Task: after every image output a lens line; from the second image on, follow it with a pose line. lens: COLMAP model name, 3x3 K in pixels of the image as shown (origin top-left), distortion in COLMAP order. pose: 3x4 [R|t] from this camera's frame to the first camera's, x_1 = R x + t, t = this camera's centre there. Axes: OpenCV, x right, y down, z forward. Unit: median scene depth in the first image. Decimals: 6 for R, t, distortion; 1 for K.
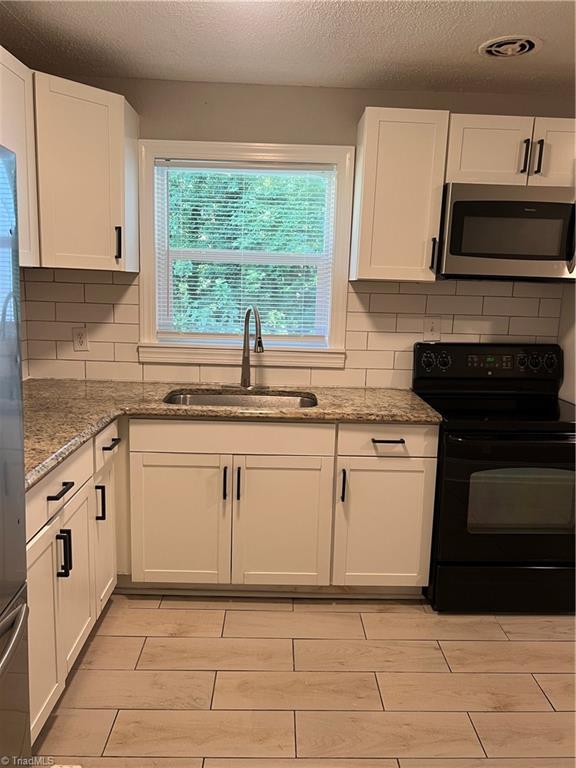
lens RADIAL K [[573.8, 0, 294.2], [0, 573.8, 384.9], [0, 0, 1]] dist [0.007453, -0.018775]
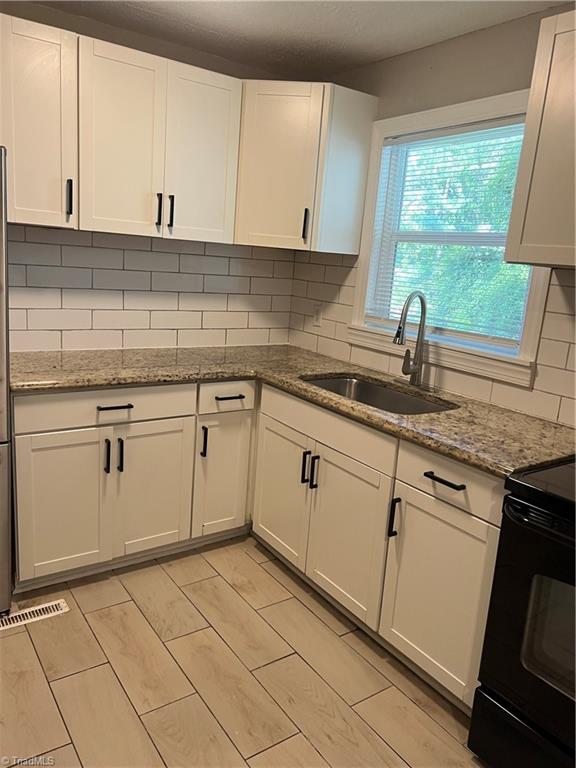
lens RADIAL K [[573.8, 0, 292.4], [0, 573.8, 381.7], [0, 0, 1]] dist [0.007453, -0.018775]
pose [[0.554230, 0.185182, -0.811503, 0.608565], [-0.201015, 0.975858, 0.085401, -0.046428], [0.807727, 0.115793, 0.578074, 0.397767]]
